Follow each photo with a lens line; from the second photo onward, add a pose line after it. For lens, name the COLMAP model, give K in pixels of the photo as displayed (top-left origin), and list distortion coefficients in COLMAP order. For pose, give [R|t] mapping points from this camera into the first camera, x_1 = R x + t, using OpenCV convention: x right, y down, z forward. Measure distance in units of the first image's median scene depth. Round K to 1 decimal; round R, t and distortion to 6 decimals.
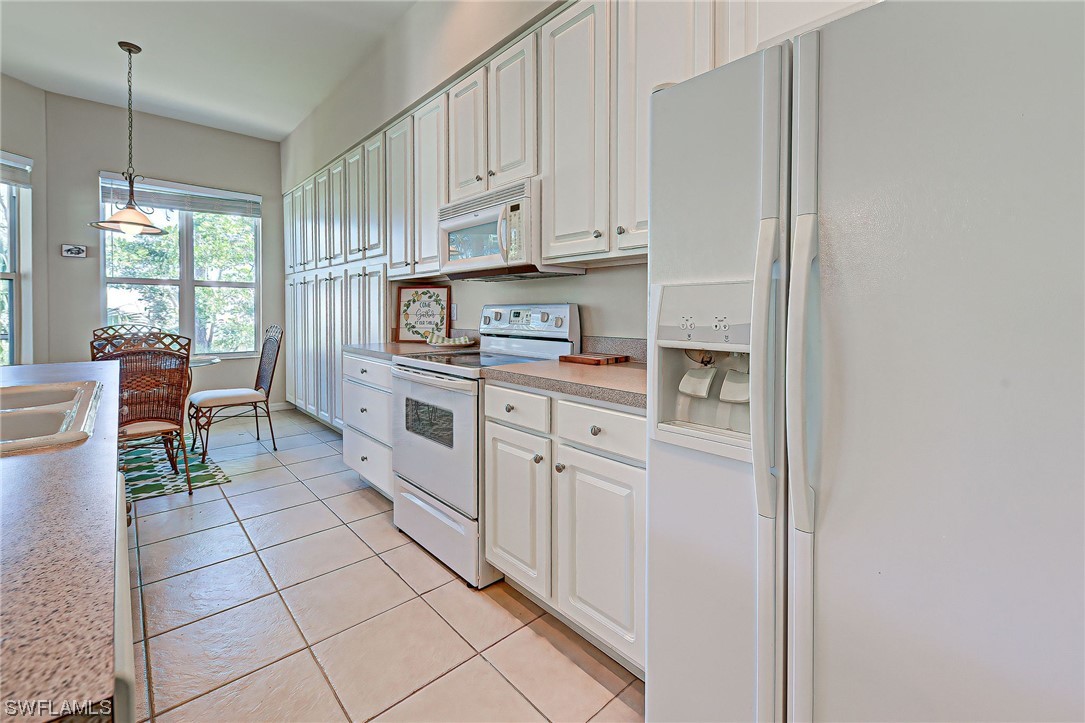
lens RADIAL K [[462.0, 0, 545.5], [0, 462.0, 319.9], [0, 0, 1]] dist [-0.000656, -0.000223]
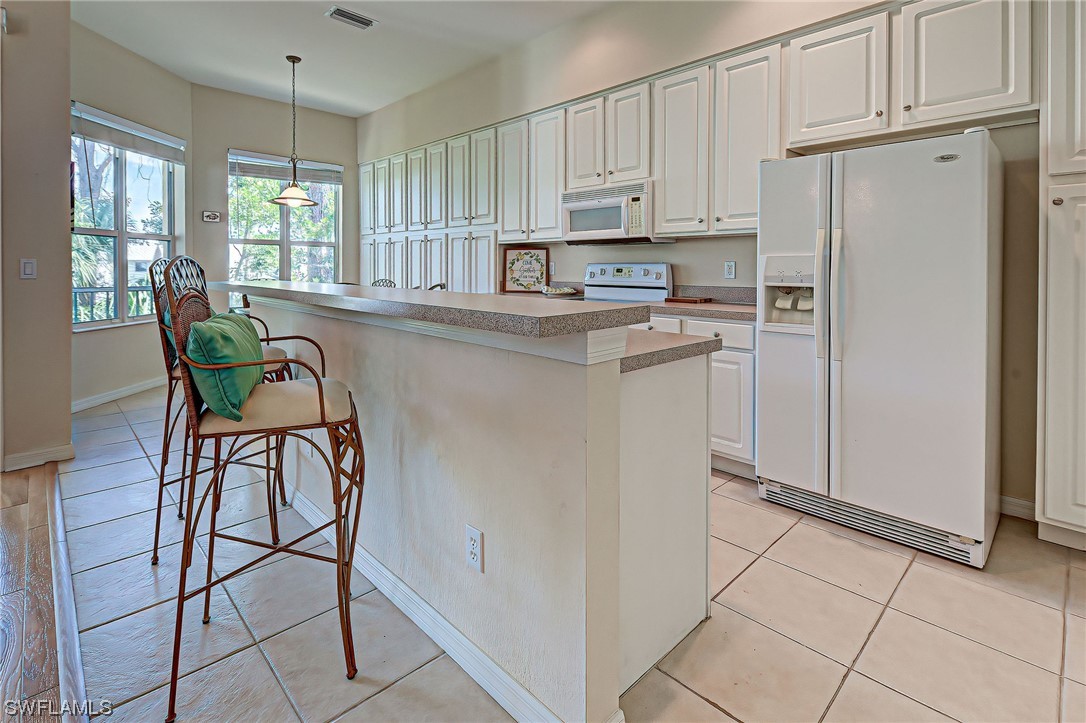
lens RADIAL K [[522.0, 0, 521.4], [0, 522.0, 276.9], [0, 0, 1]] dist [0.000465, -0.000062]
pose [[0.999975, 0.002529, 0.006624, -0.290402], [-0.002521, 0.999996, -0.001230, 0.008131], [-0.006627, 0.001213, 0.999977, -0.449165]]
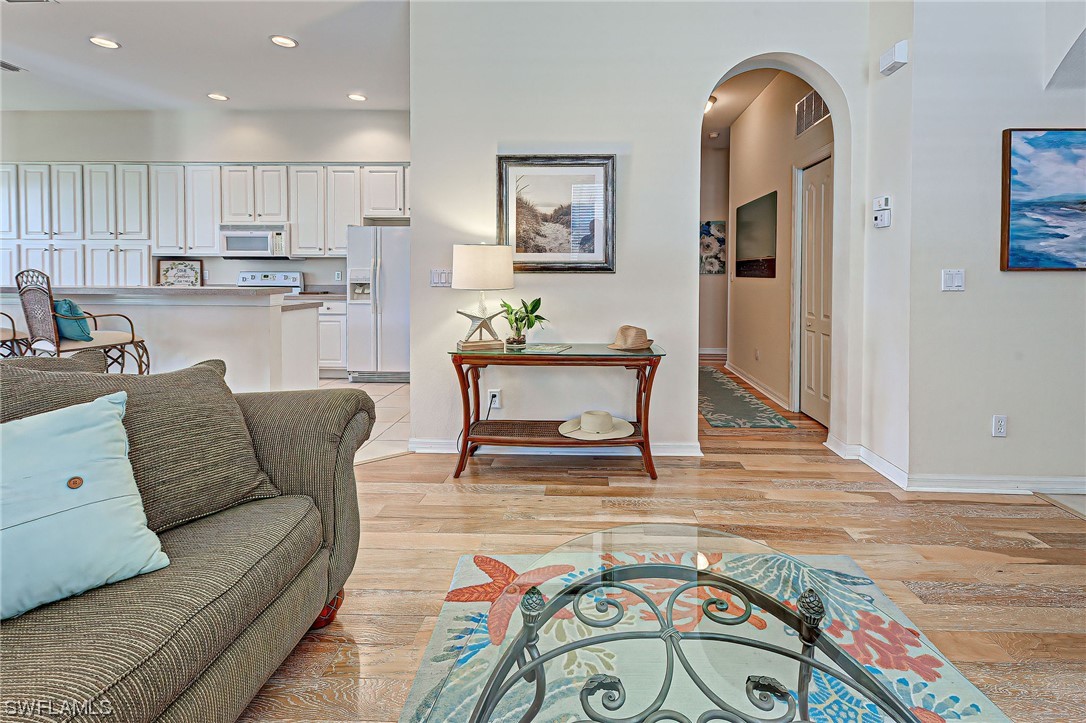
lens RADIAL K [[510.4, 0, 606.5], [0, 510.4, 281.1], [0, 0, 1]] dist [0.003136, 0.000356]
pose [[0.686857, -0.009029, 0.726736, -0.562103], [0.011028, 0.999937, 0.002001, 0.018996], [-0.726709, 0.006640, 0.686913, -1.440135]]
